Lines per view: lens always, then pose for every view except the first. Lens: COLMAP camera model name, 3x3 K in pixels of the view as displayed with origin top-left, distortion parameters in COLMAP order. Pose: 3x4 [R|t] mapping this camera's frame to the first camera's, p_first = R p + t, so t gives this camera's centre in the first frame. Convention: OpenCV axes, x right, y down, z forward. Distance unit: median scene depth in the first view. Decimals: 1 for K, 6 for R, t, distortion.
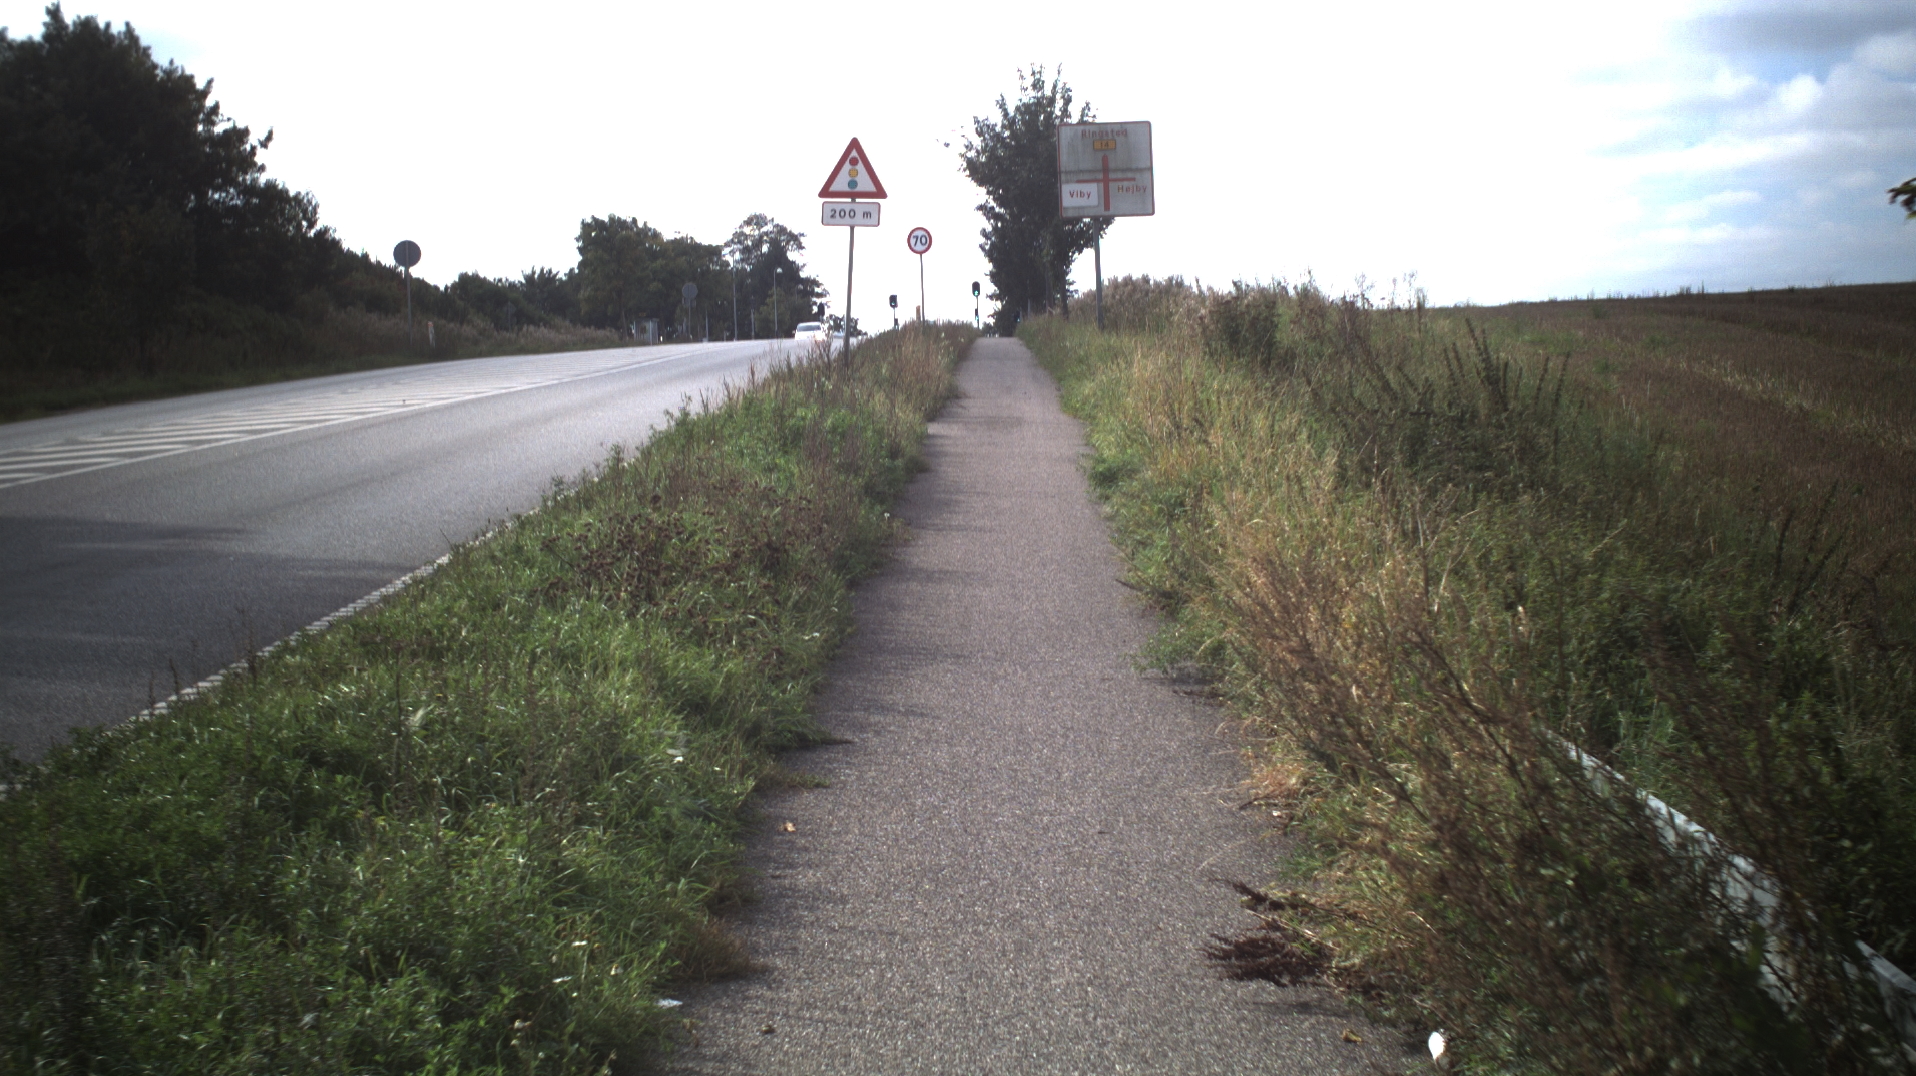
lens RADIAL K [[3625.9, 0, 946.2], [0, 3625.9, 540.6], [0, 0, 1]] dist [-0.239696, 0.000000]
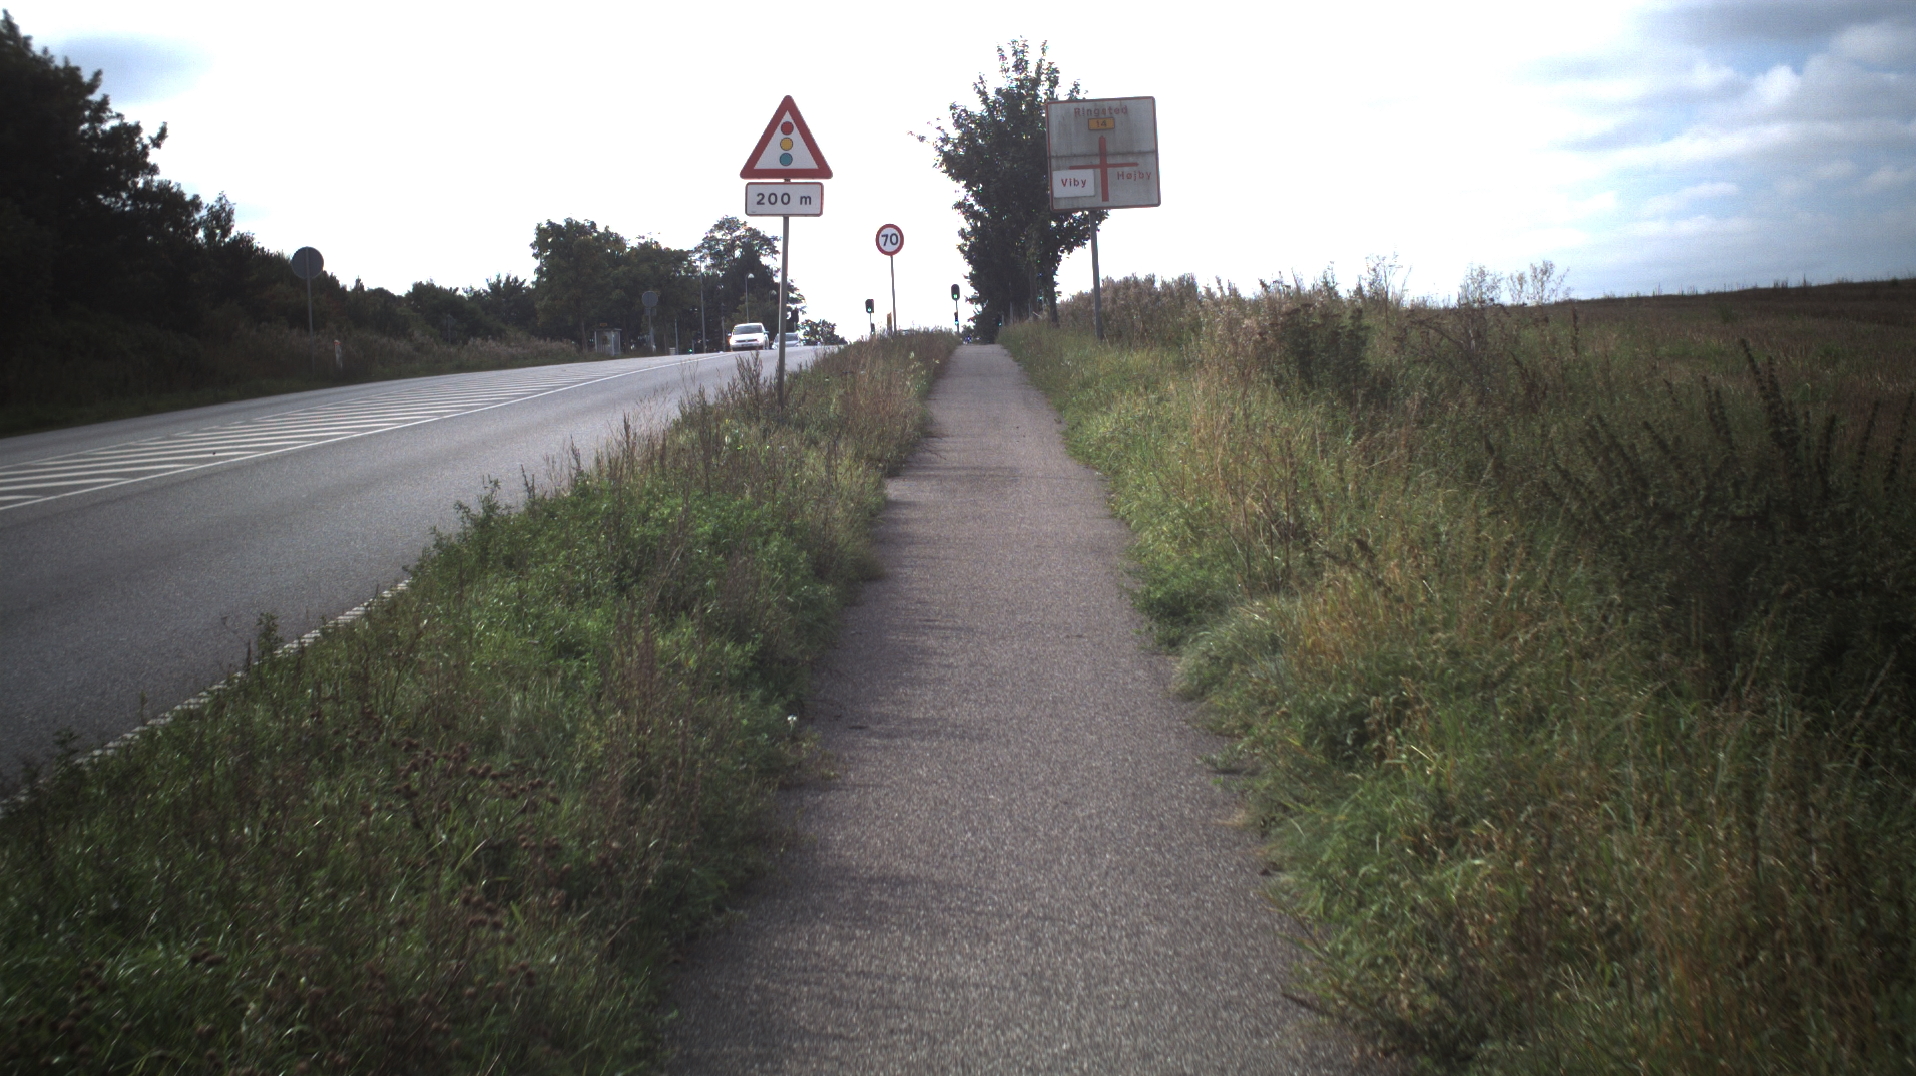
lens RADIAL K [[3622.8, 0, 969.0], [0, 3622.8, 543.4], [0, 0, 1]] dist [-0.224511, 0.000000]
pose [[0.999840, -0.014104, 0.010992, 0.001185], [0.014103, 0.999901, 0.000210, -0.008382], [-0.010994, -0.000055, 0.999940, 0.113179]]
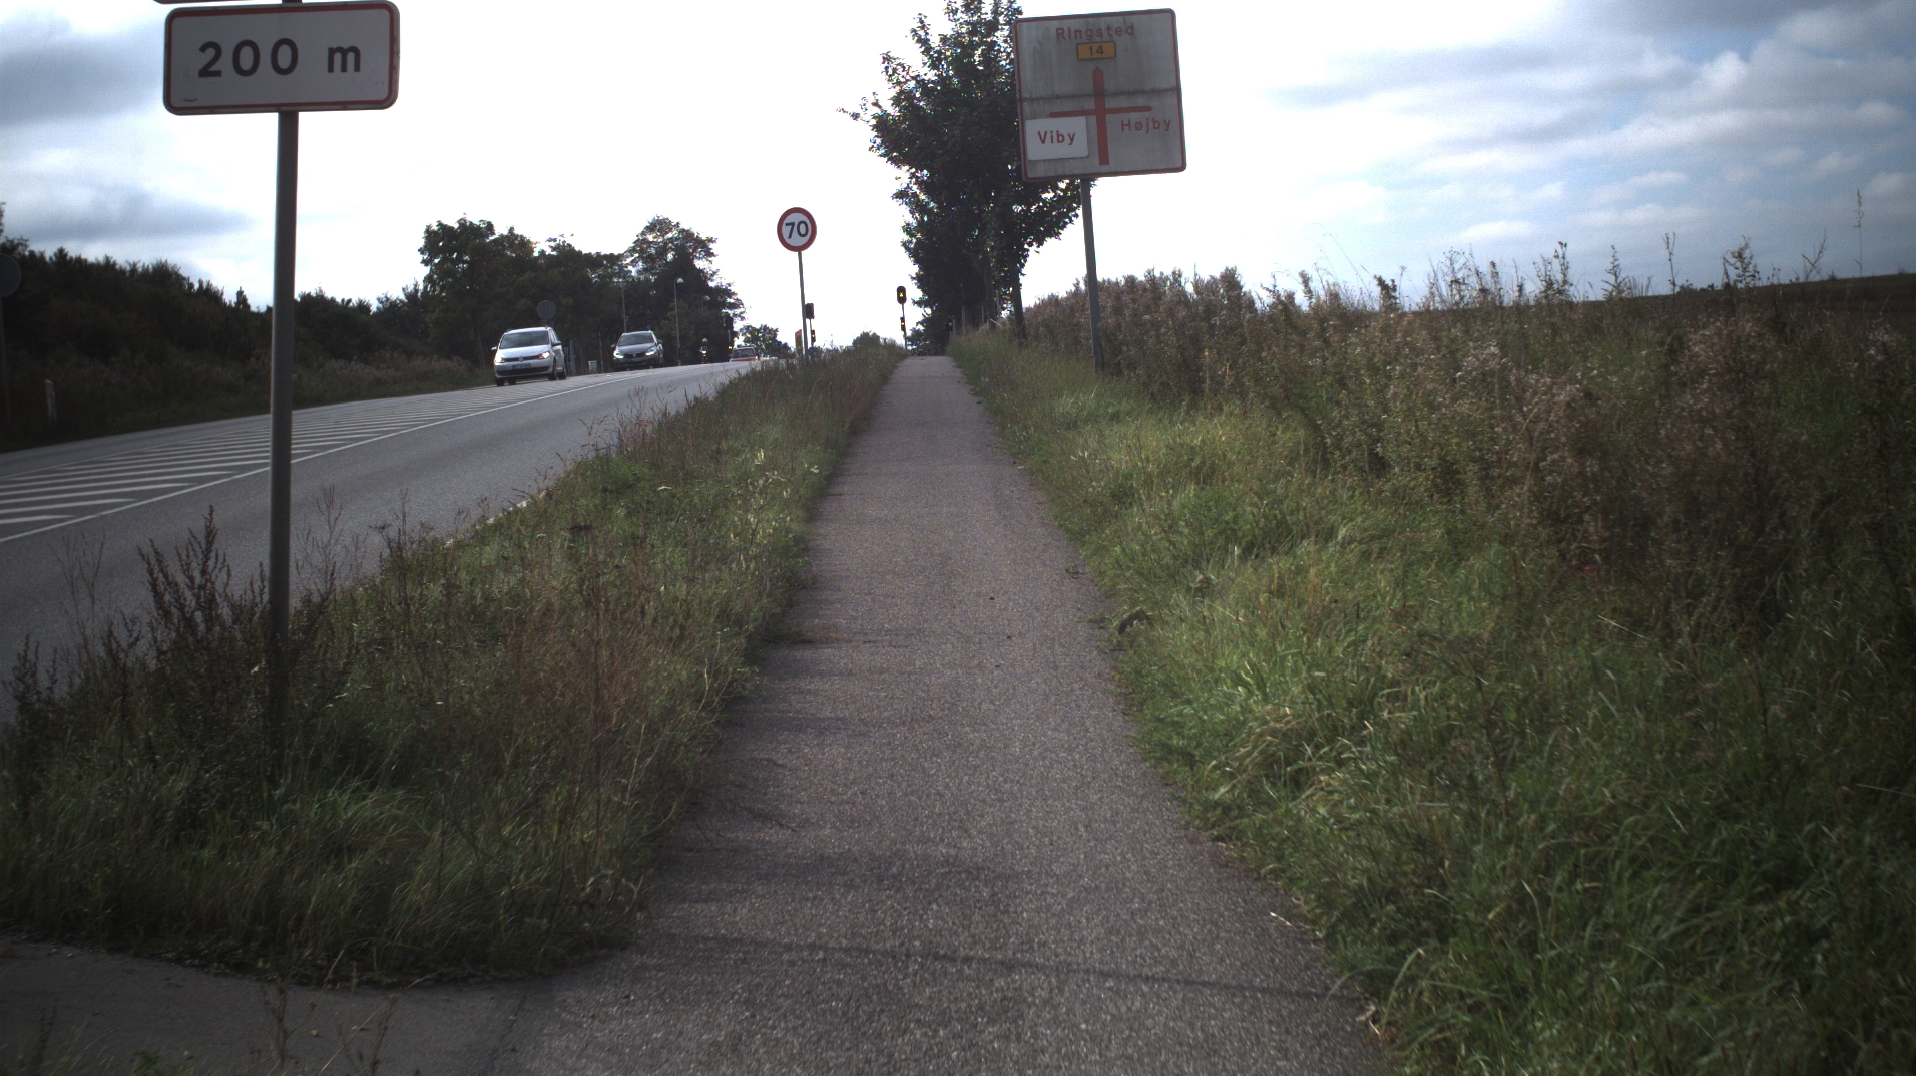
lens RADIAL K [[3622.8, 0, 958.3], [0, 3622.8, 539.6], [0, 0, 1]] dist [-0.224511, 0.000000]
pose [[0.999324, -0.030448, 0.020596, 0.005915], [0.030469, 0.999535, -0.000685, -0.025177], [-0.020565, 0.001312, 0.999788, 0.339066]]
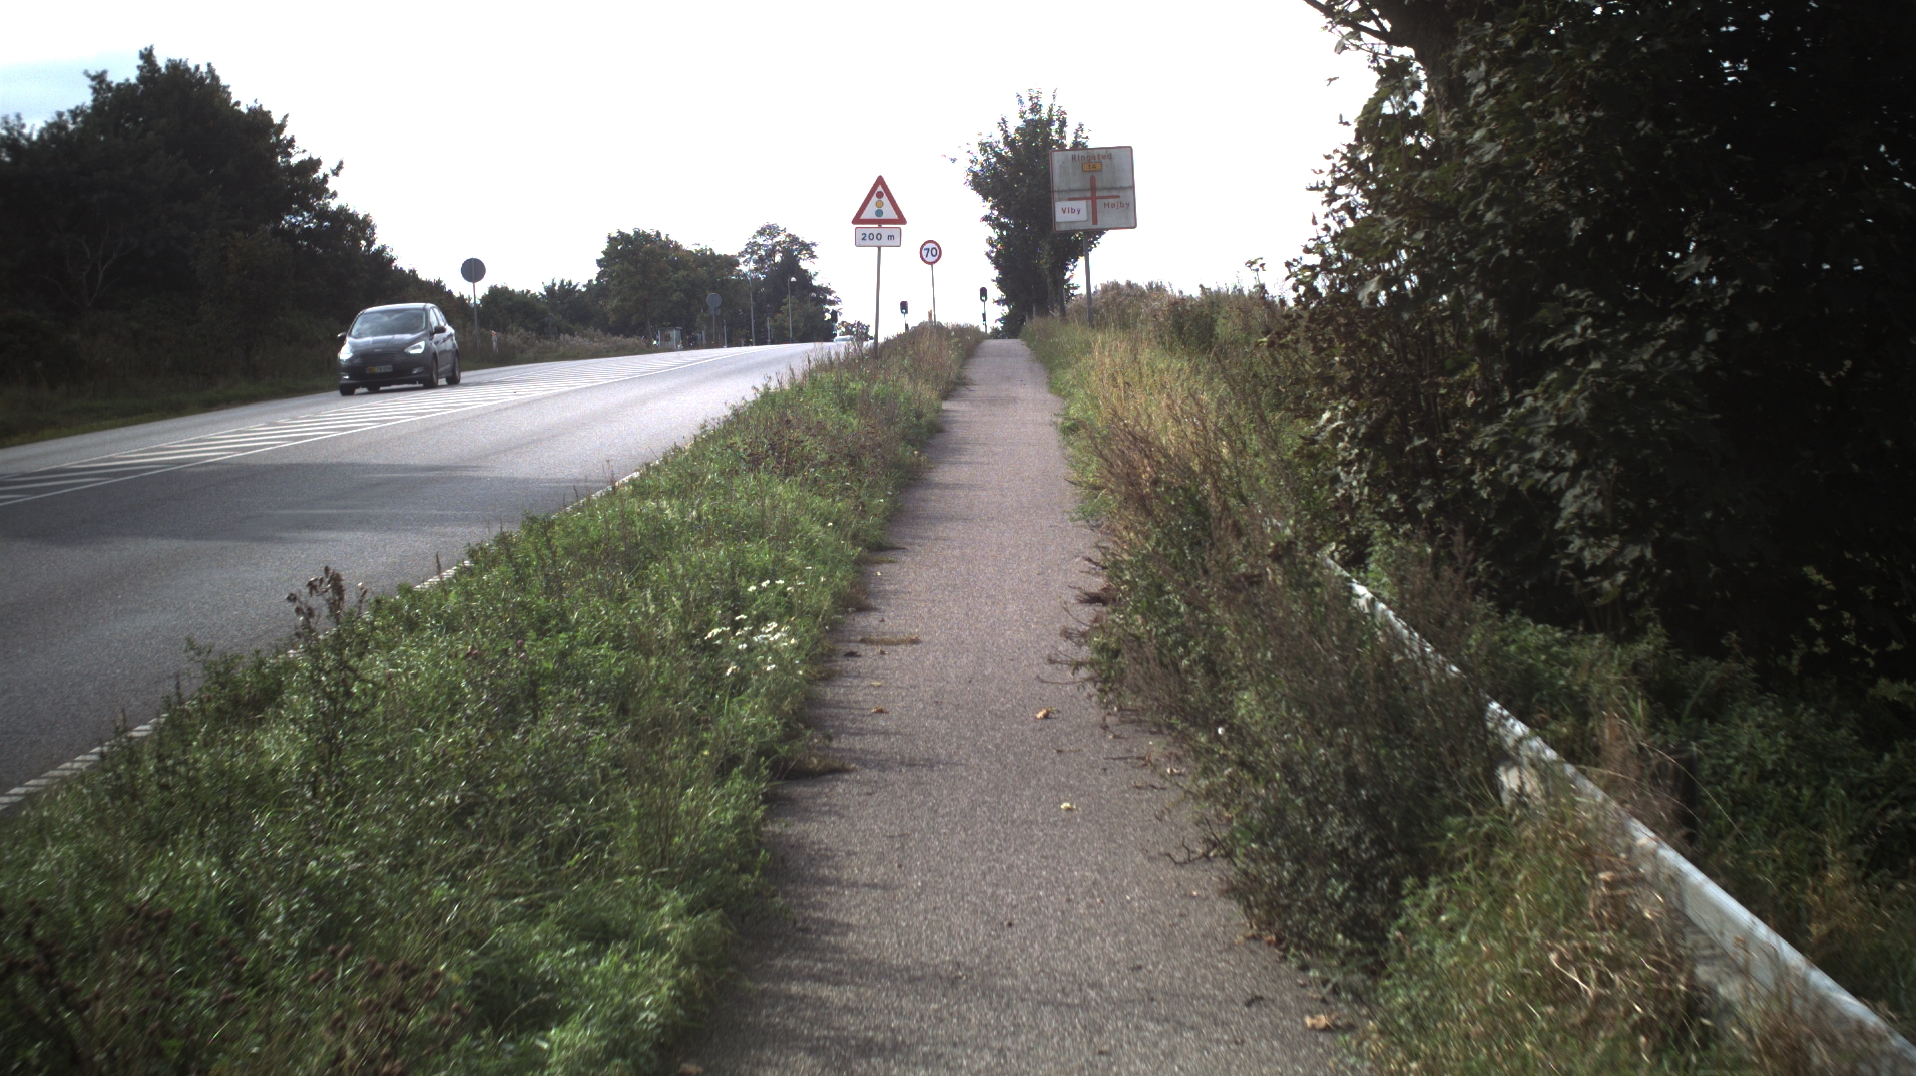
lens RADIAL K [[3630.8, 0, 952.9], [0, 3630.8, 531.3], [0, 0, 1]] dist [-0.272569, 0.000000]
pose [[0.999903, -0.013867, -0.001421, -0.000029], [0.013861, 0.999895, -0.004172, 0.007763], [0.001478, 0.004152, 0.999990, -0.114055]]
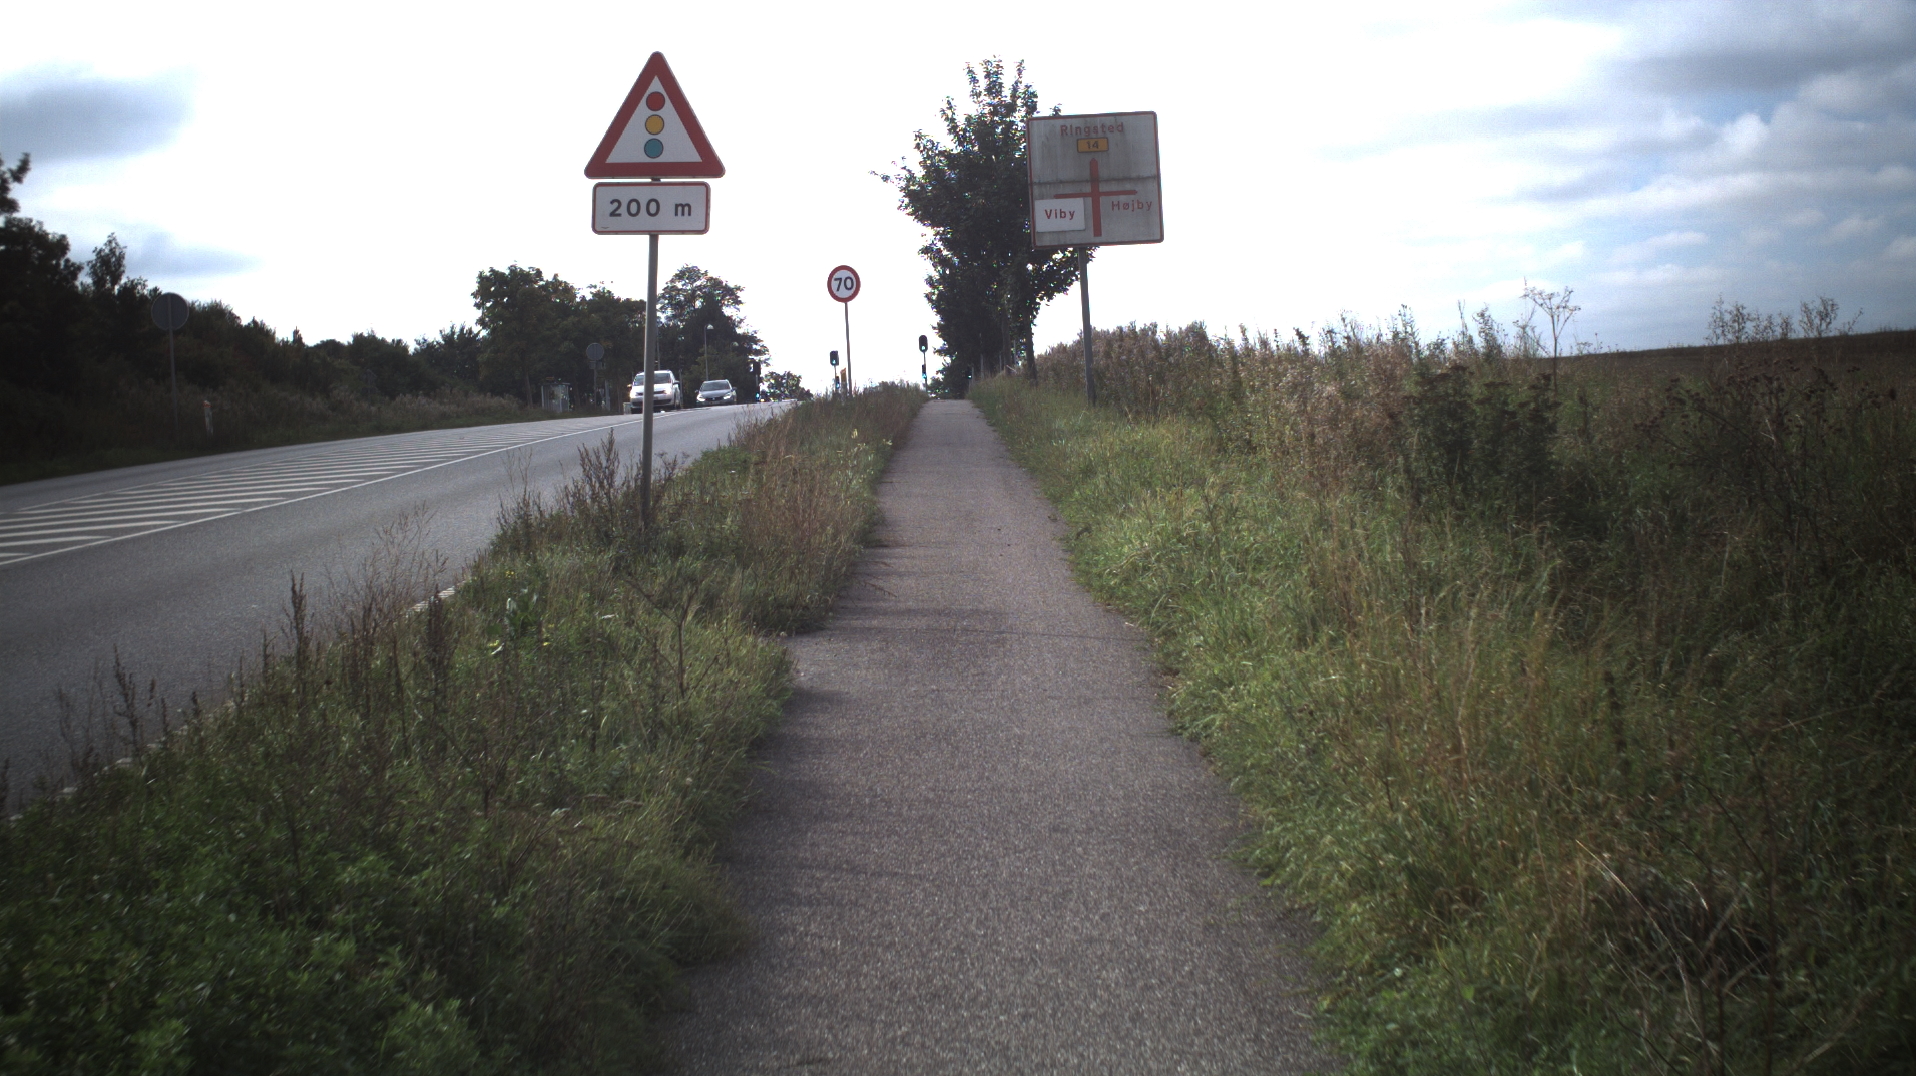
lens RADIAL K [[3622.8, 0, 964.6], [0, 3622.8, 536.8], [0, 0, 1]] dist [-0.224511, 0.000000]
pose [[0.999705, -0.015808, 0.018432, 0.003023], [0.016096, 0.999750, -0.015548, -0.016490], [-0.018182, 0.015840, 0.999709, 0.226212]]
